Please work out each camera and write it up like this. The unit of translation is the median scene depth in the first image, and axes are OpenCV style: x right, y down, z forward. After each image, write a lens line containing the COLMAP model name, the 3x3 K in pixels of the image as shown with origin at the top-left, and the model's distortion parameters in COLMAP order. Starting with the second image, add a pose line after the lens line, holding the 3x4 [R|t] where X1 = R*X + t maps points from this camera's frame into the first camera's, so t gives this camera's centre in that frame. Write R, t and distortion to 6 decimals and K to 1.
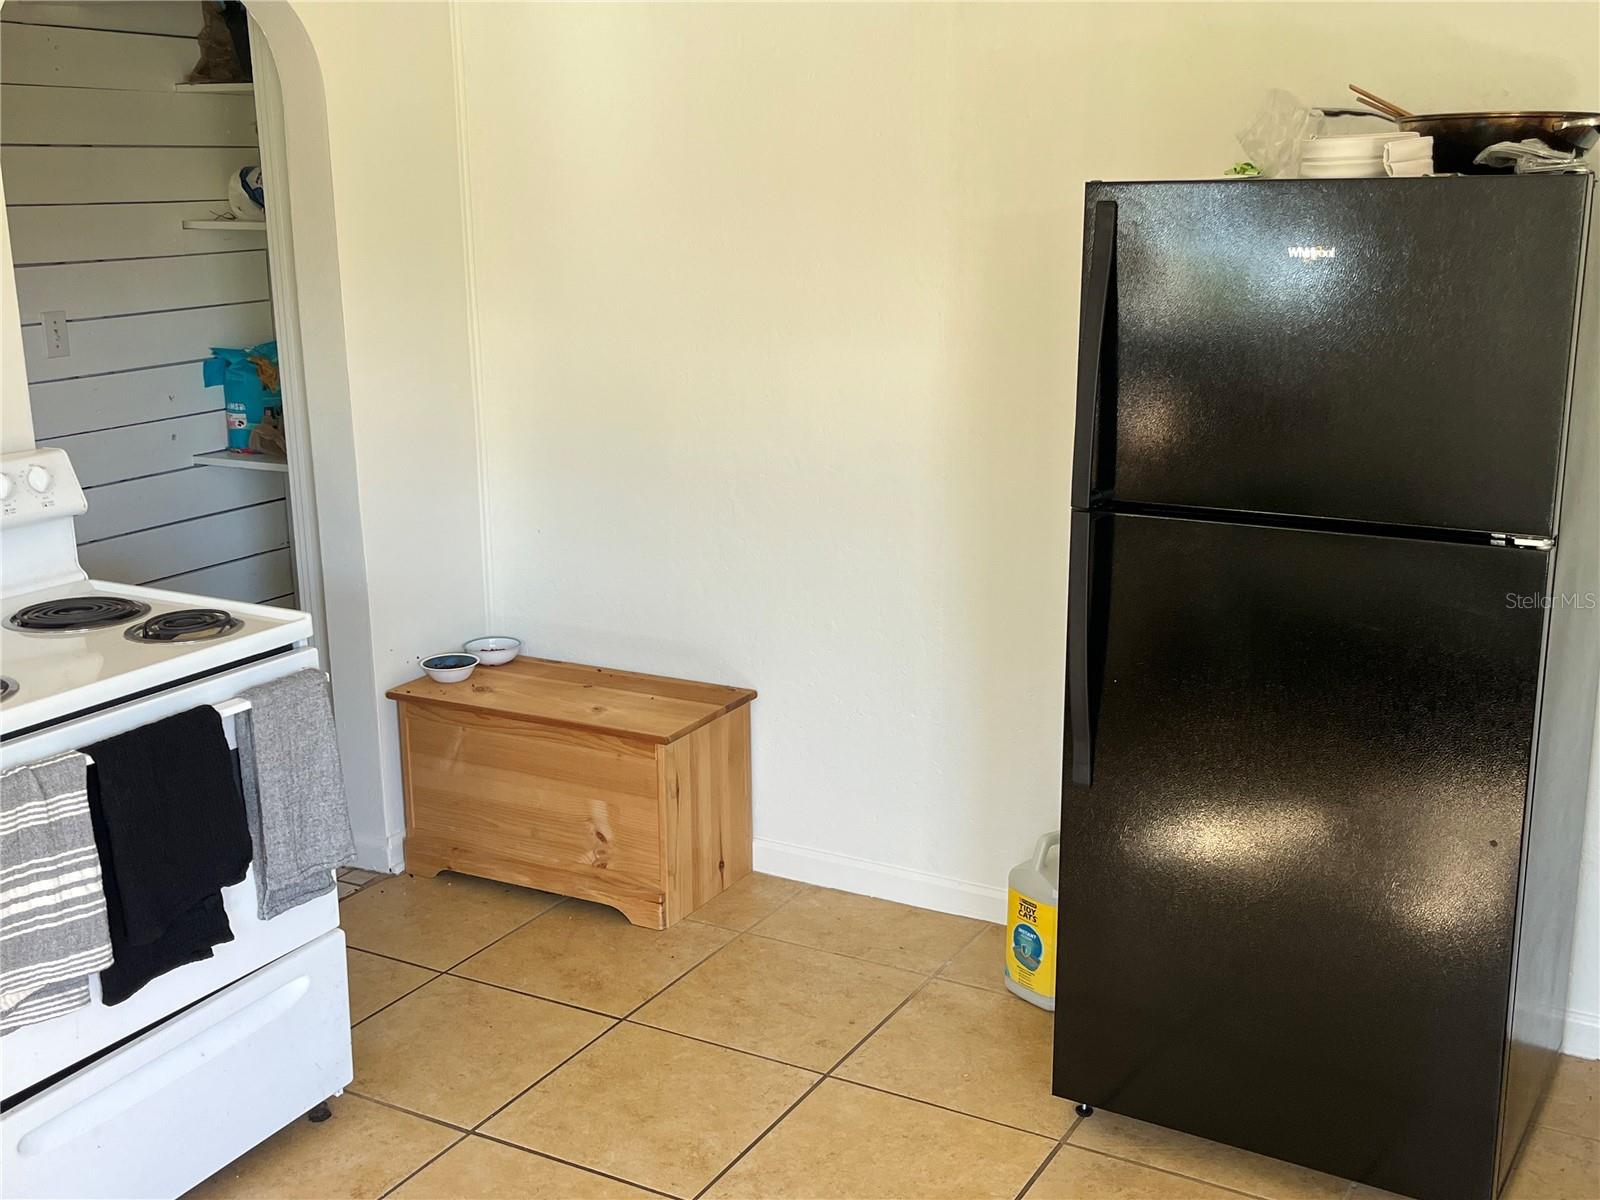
lens RADIAL K [[1734.4, 0, 800.0], [0, 1734.4, 600.0], [0, 0, 1]] dist [0.001426, 0.001536]
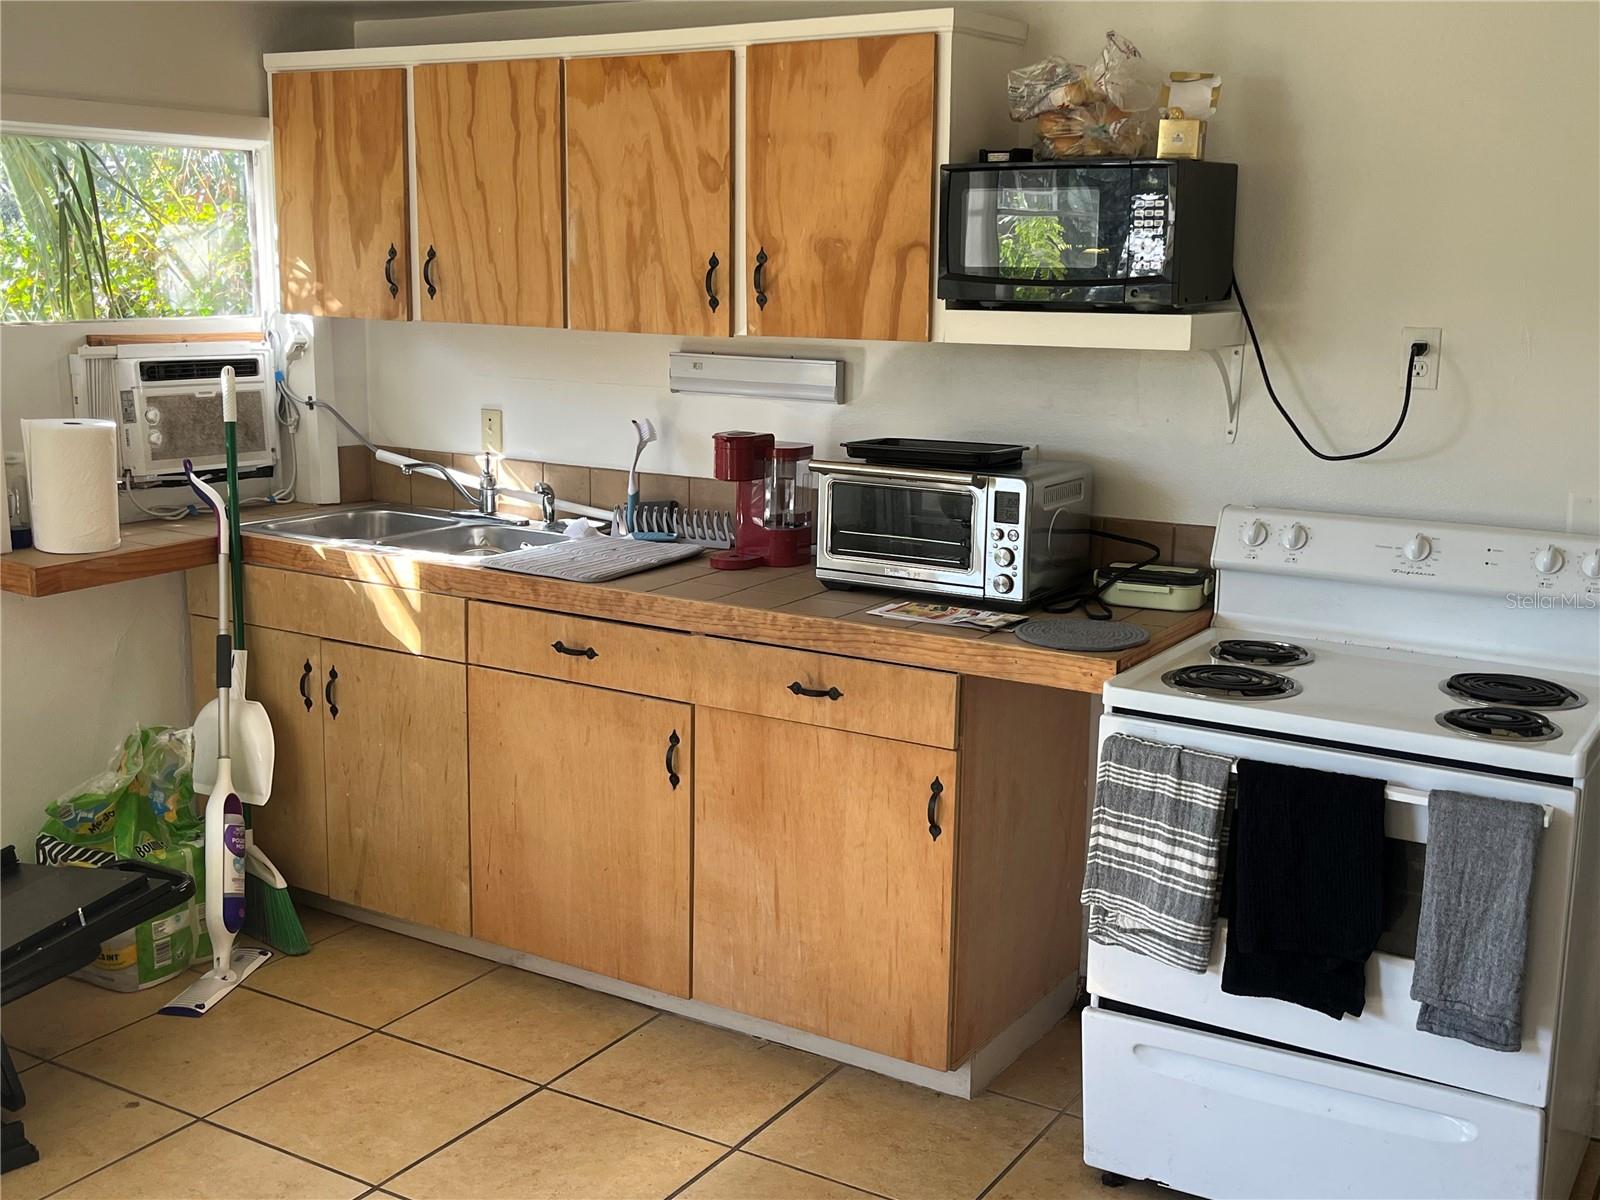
lens RADIAL K [[1734.4, 0, 800.0], [0, 1734.4, 600.0], [0, 0, 1]] dist [0.001426, 0.001536]
pose [[-0.038413, 0.201315, -0.978773, 0.691566], [-0.258953, 0.944030, 0.204332, -0.170874], [0.965126, 0.261305, 0.015868, 0.682620]]
